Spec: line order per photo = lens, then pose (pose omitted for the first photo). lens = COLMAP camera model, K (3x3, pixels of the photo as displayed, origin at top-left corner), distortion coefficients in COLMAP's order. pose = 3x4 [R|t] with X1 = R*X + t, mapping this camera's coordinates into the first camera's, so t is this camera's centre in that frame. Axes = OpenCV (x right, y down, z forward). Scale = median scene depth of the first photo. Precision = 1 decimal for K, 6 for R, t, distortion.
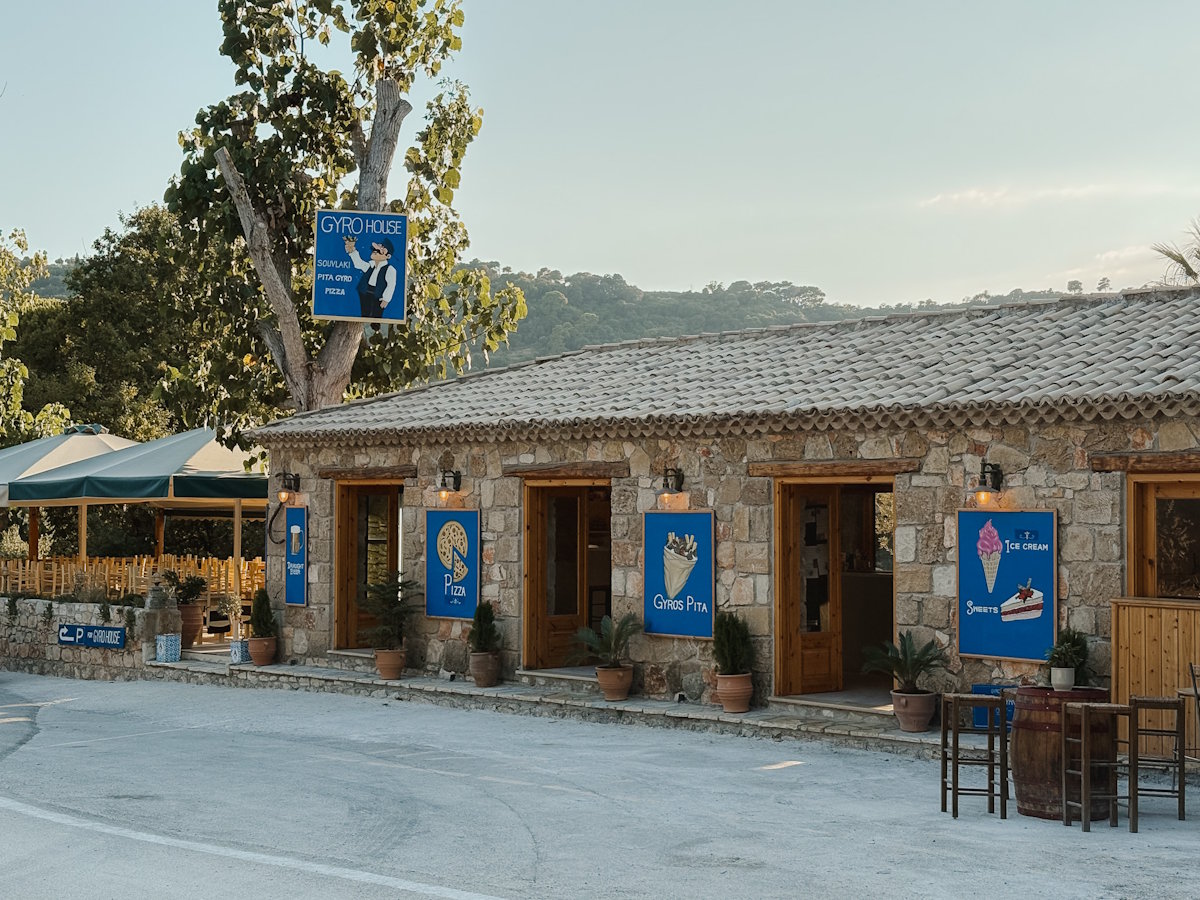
lens RADIAL K [[1903.3, 0, 599.5], [0, 1903.3, 447.5], [0, 0, 1]] dist [0.148694, 0.000000]
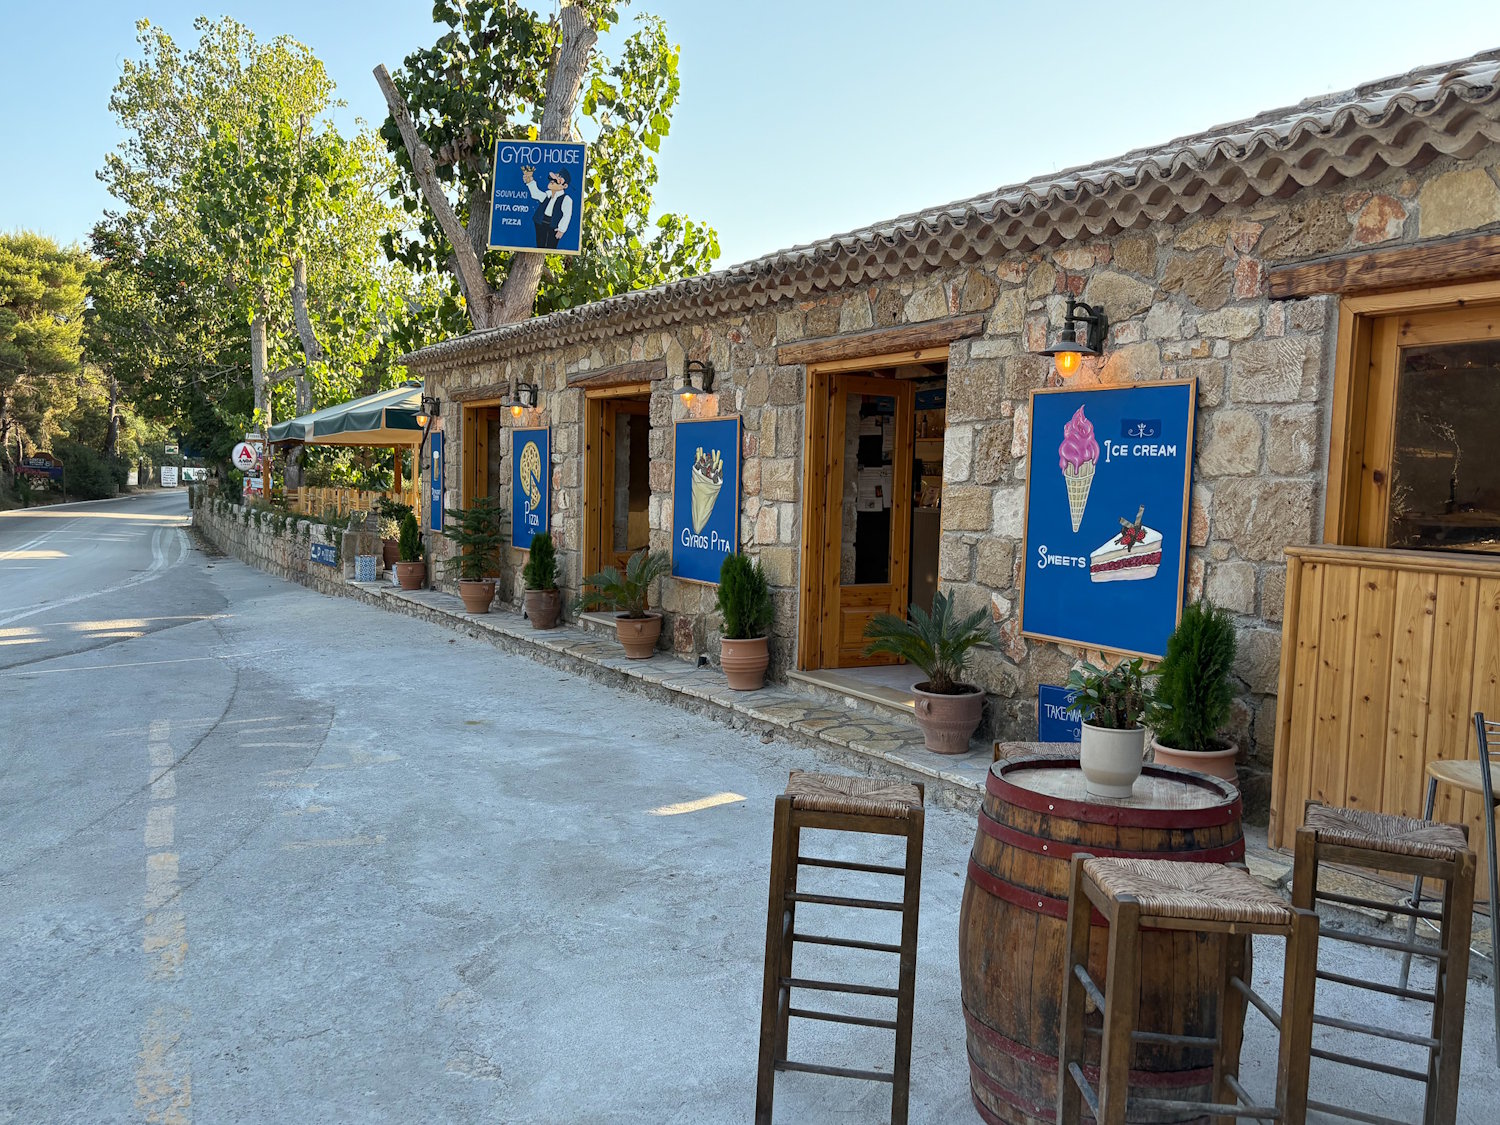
lens RADIAL K [[1201.3, 0, 754.0], [0, 1201.3, 564.9], [0, 0, 1]] dist [0.053206, -0.021236]
pose [[0.982943, 0.036755, -0.180201, 0.140790], [-0.018802, 0.994776, 0.100339, 0.040955], [0.182948, -0.095239, 0.978499, 0.502891]]
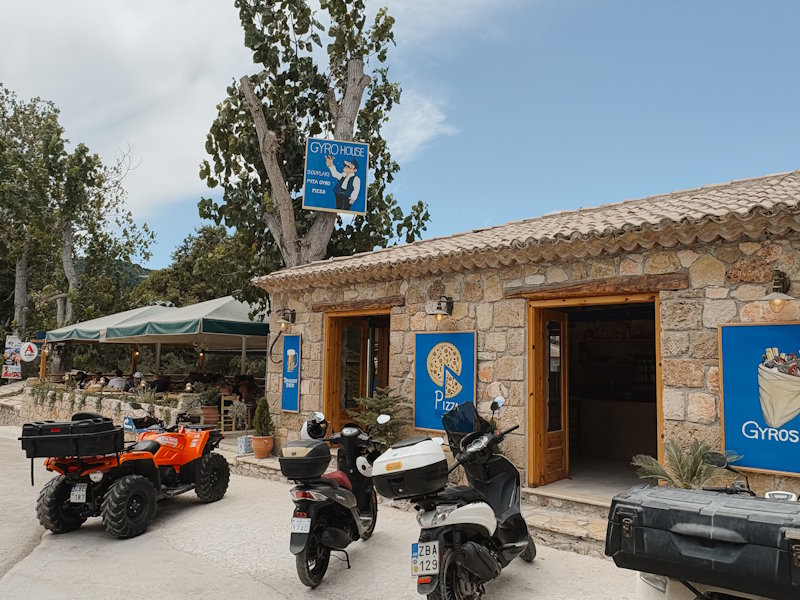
lens RADIAL K [[613.0, 0, 392.9], [0, 613.0, 302.7], [0, 0, 1]] dist [-0.003087, -0.009687]
pose [[0.998095, 0.024656, 0.056549, -0.138895], [-0.020670, 0.997332, -0.070017, 0.044753], [-0.058125, 0.068715, 0.995942, 0.703177]]
